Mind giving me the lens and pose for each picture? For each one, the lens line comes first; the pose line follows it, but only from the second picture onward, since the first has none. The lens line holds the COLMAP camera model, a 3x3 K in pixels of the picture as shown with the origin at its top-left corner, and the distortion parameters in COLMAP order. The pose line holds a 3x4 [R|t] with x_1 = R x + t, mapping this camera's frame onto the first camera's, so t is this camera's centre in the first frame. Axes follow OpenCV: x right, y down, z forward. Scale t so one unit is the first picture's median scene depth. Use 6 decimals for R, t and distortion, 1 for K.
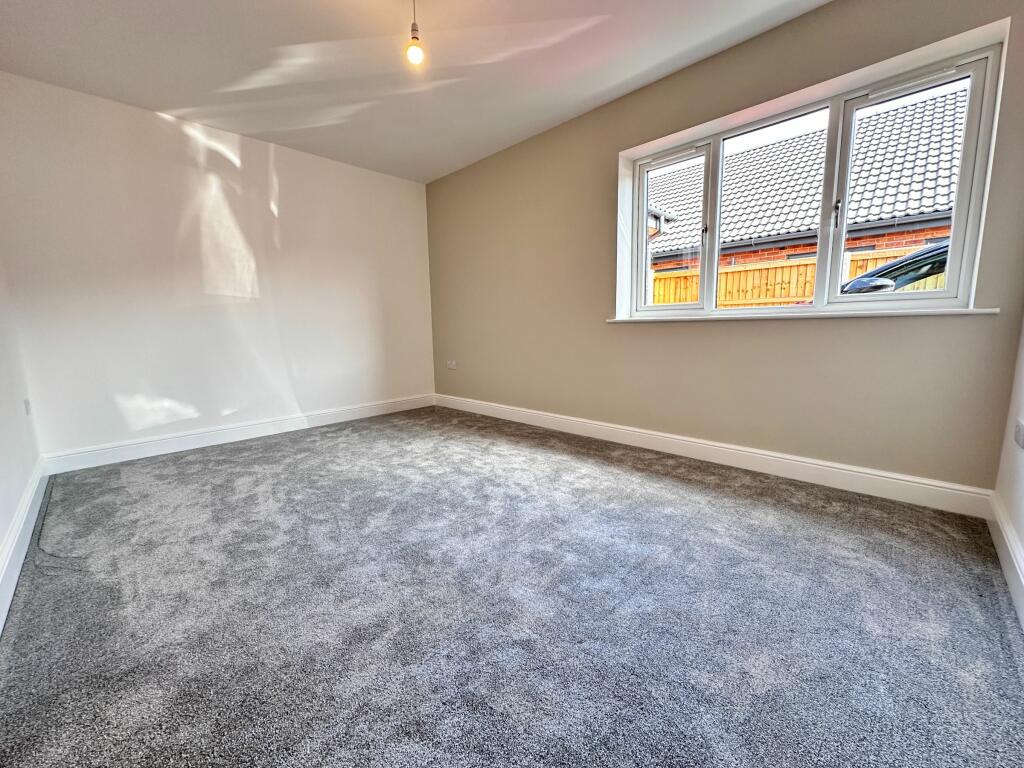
lens RADIAL K [[410.3, 0, 512.0], [0, 410.3, 384.0], [0, 0, 1]] dist [-0.001353, 0.000452]
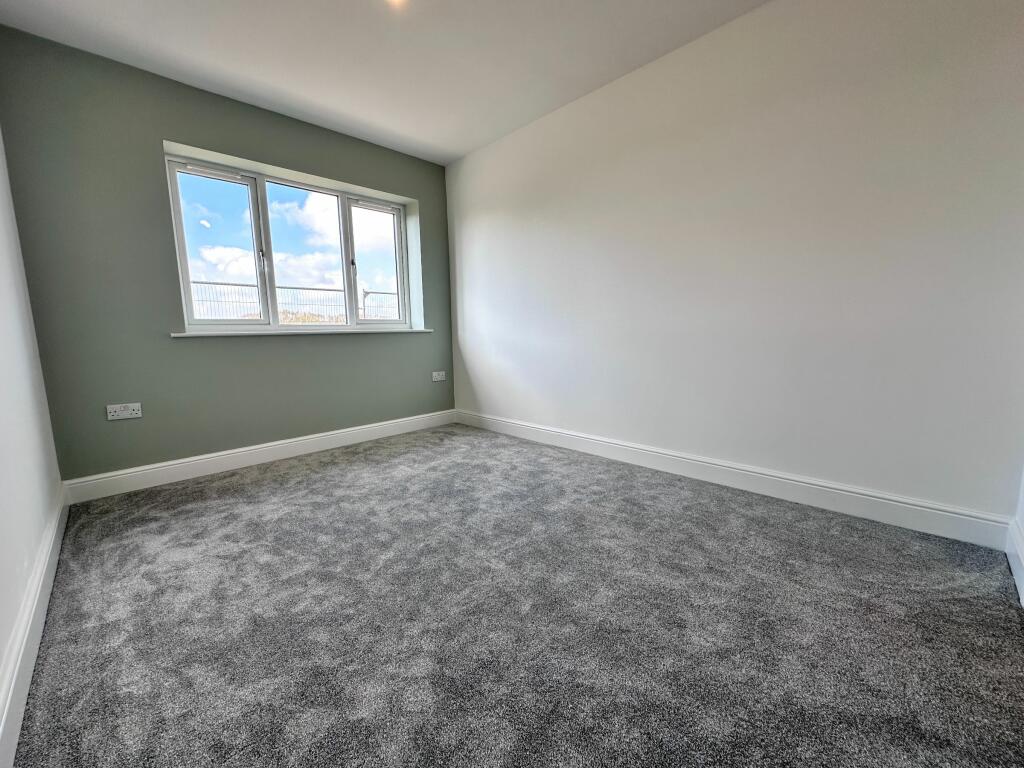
lens RADIAL K [[410.3, 0, 512.0], [0, 410.3, 384.0], [0, 0, 1]] dist [-0.001353, 0.000452]
pose [[0.014906, -0.127622, 0.991711, -0.752804], [0.154104, 0.980264, 0.123833, -0.075644], [-0.987942, 0.150981, 0.034279, 0.388898]]
